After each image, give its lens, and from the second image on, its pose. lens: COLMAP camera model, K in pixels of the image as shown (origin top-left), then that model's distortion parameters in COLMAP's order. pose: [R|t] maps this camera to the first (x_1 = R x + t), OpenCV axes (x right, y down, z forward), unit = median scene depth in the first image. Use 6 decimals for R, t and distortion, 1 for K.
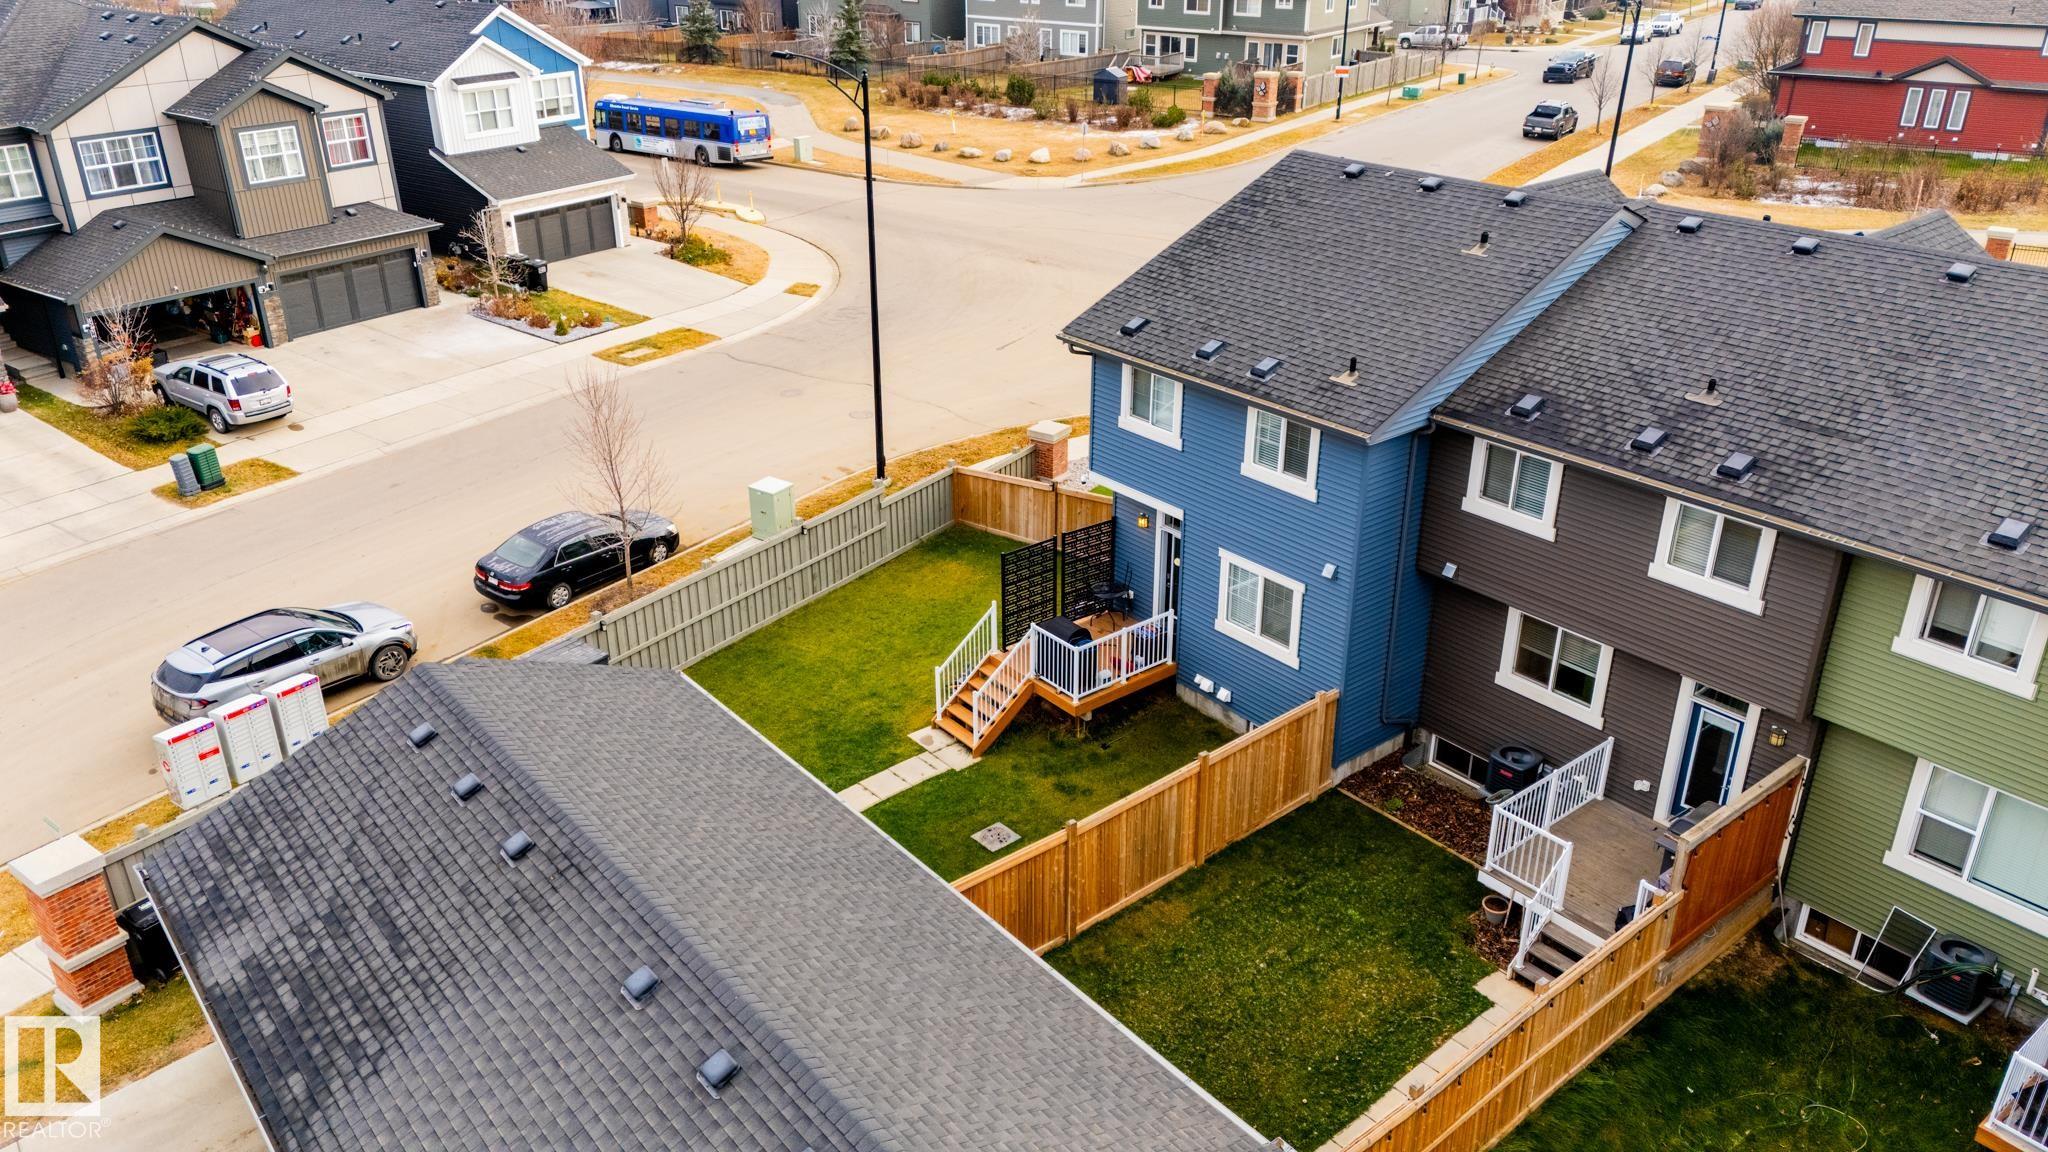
lens RADIAL K [[1496.3, 0, 1027.0], [0, 1496.3, 574.8], [0, 0, 1]] dist [0.078050, -0.066085]
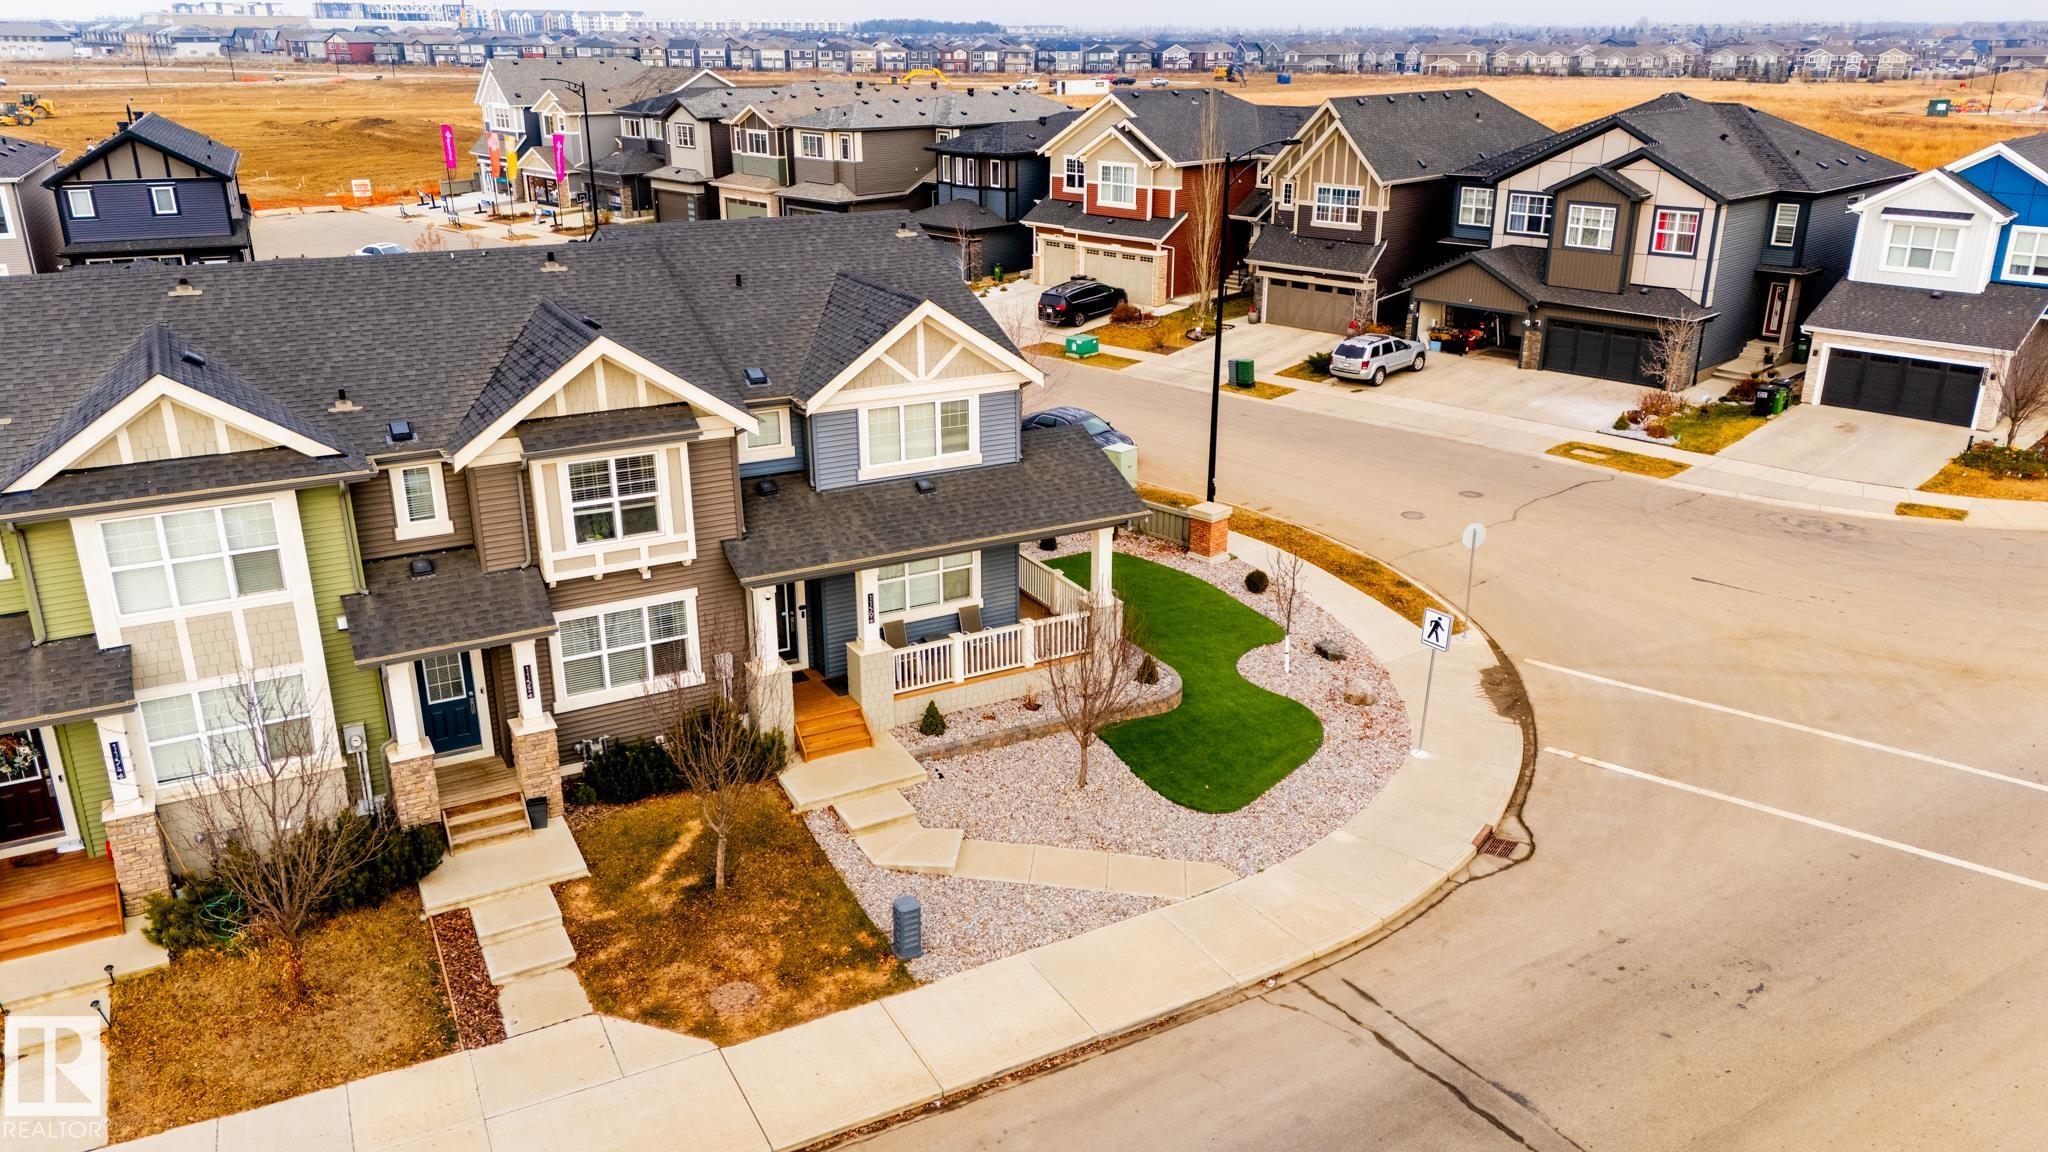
lens RADIAL K [[1496.3, 0, 1029.6], [0, 1496.3, 578.6], [0, 0, 1]] dist [0.078050, -0.066085]
pose [[-0.188635, 0.339268, -0.921582, 1.486240], [-0.421447, 0.819653, 0.388009, -0.599906], [0.887017, 0.461590, -0.011632, 1.367487]]
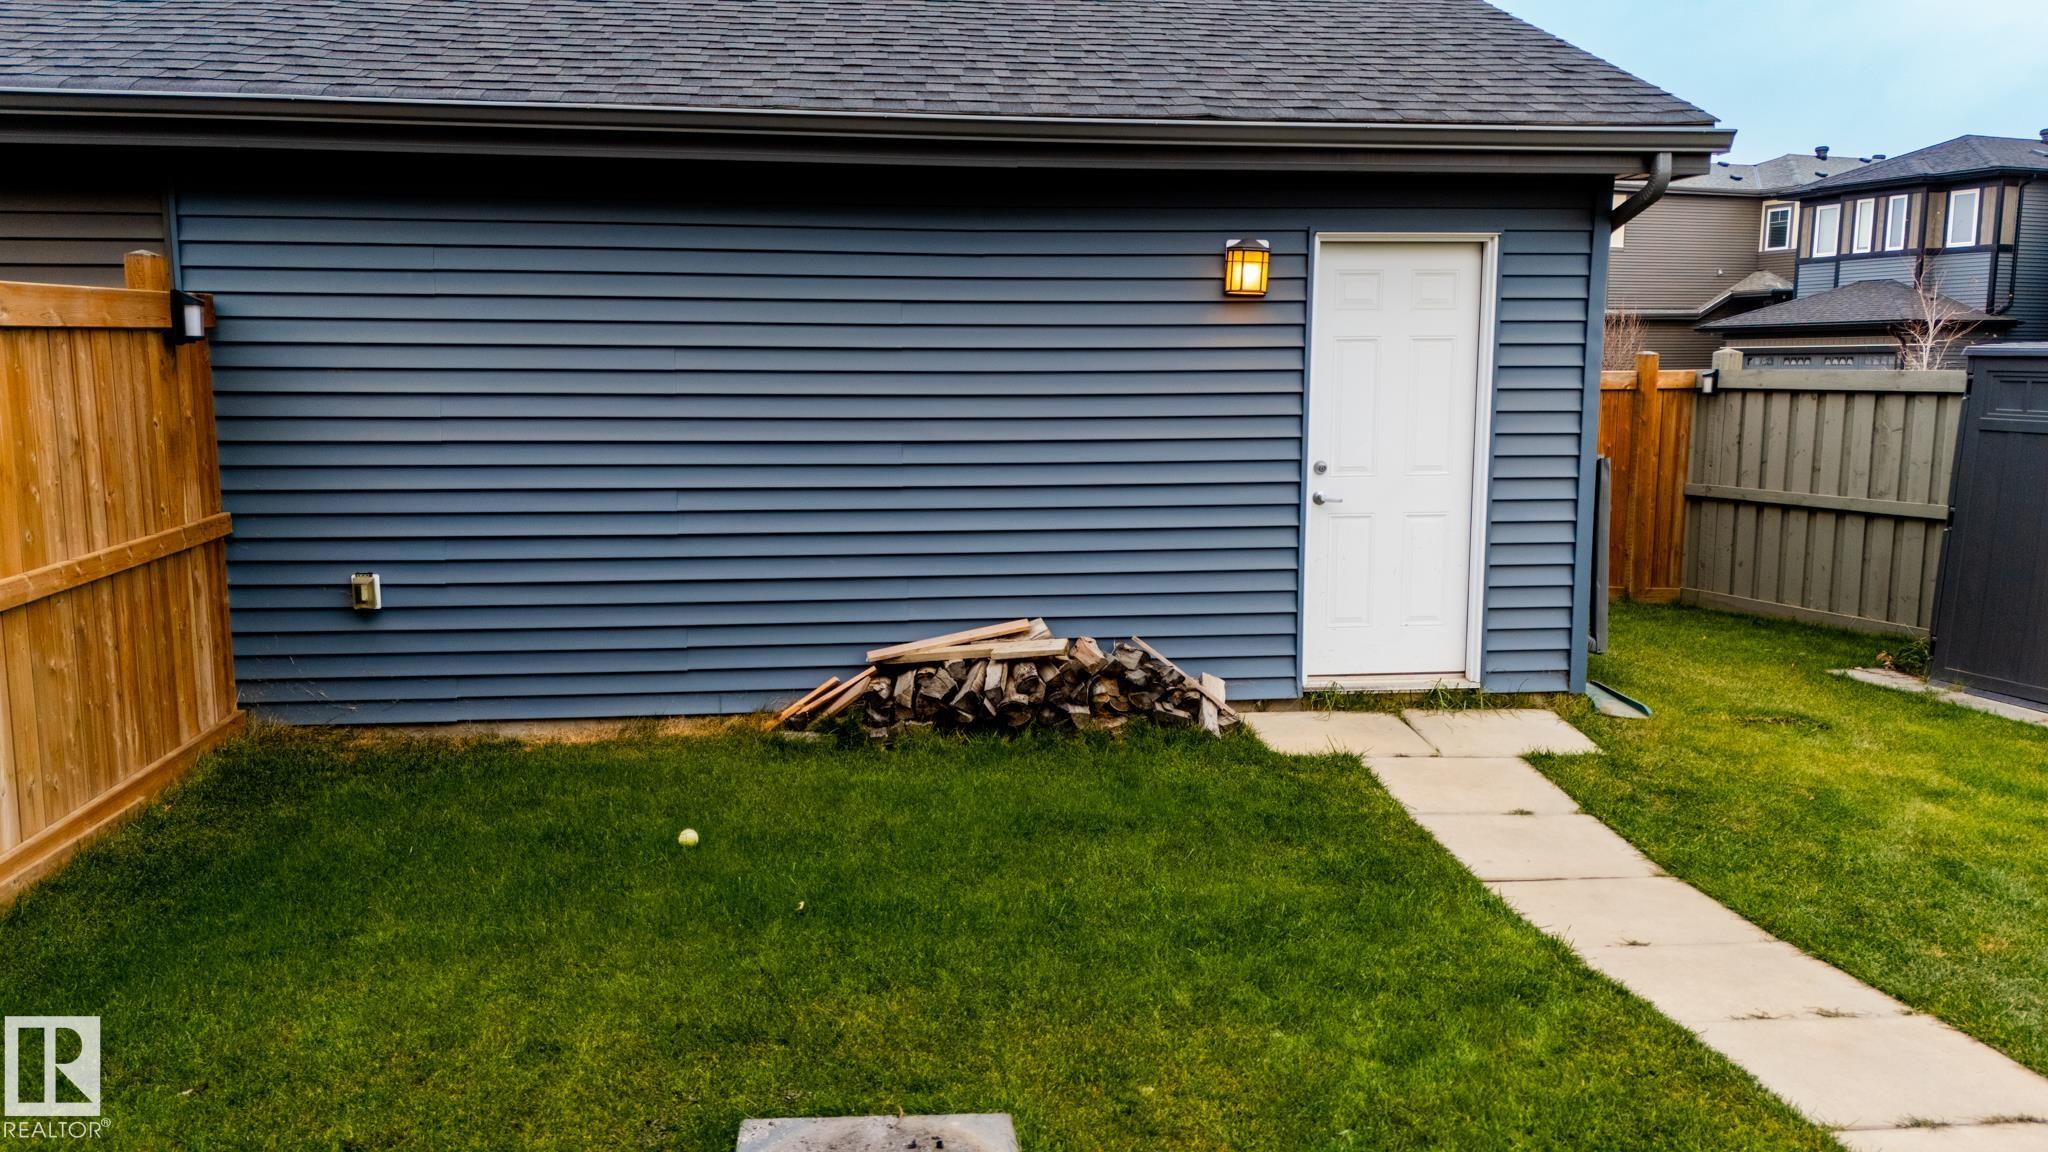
lens RADIAL K [[1496.3, 0, 1024.4], [0, 1496.3, 570.1], [0, 0, 1]] dist [0.078050, -0.066085]
pose [[-0.537772, 0.115506, -0.835140, 0.066342], [-0.363341, 0.862108, 0.353202, 0.072837], [0.760778, 0.493384, -0.421650, 0.969625]]
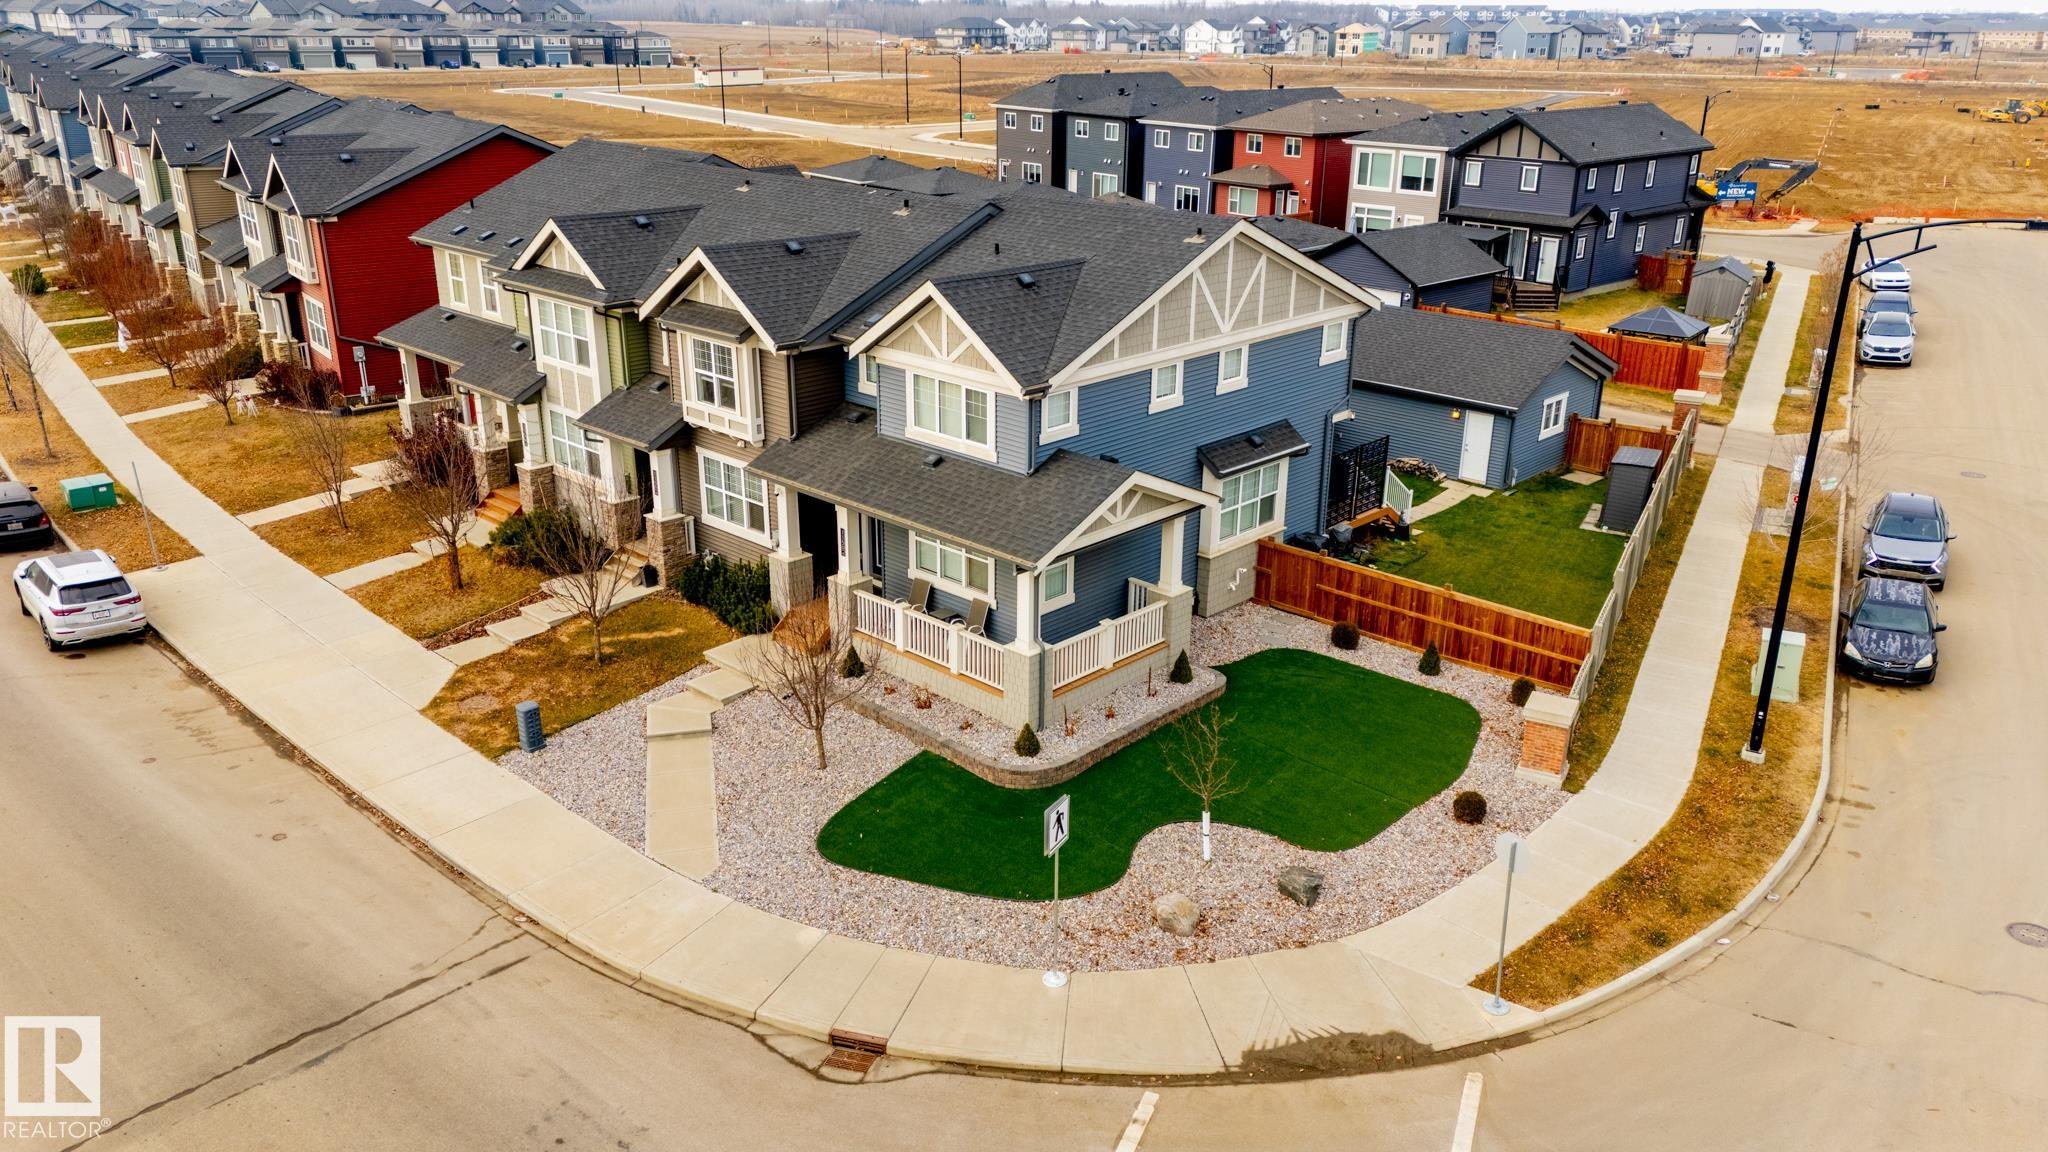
lens RADIAL K [[1496.3, 0, 1026.0], [0, 1496.3, 577.7], [0, 0, 1]] dist [0.078050, -0.066085]
pose [[-0.992069, 0.033644, -0.121108, 0.522948], [-0.063992, 0.694108, 0.717021, -0.958195], [0.108185, 0.719084, -0.686451, 2.115274]]
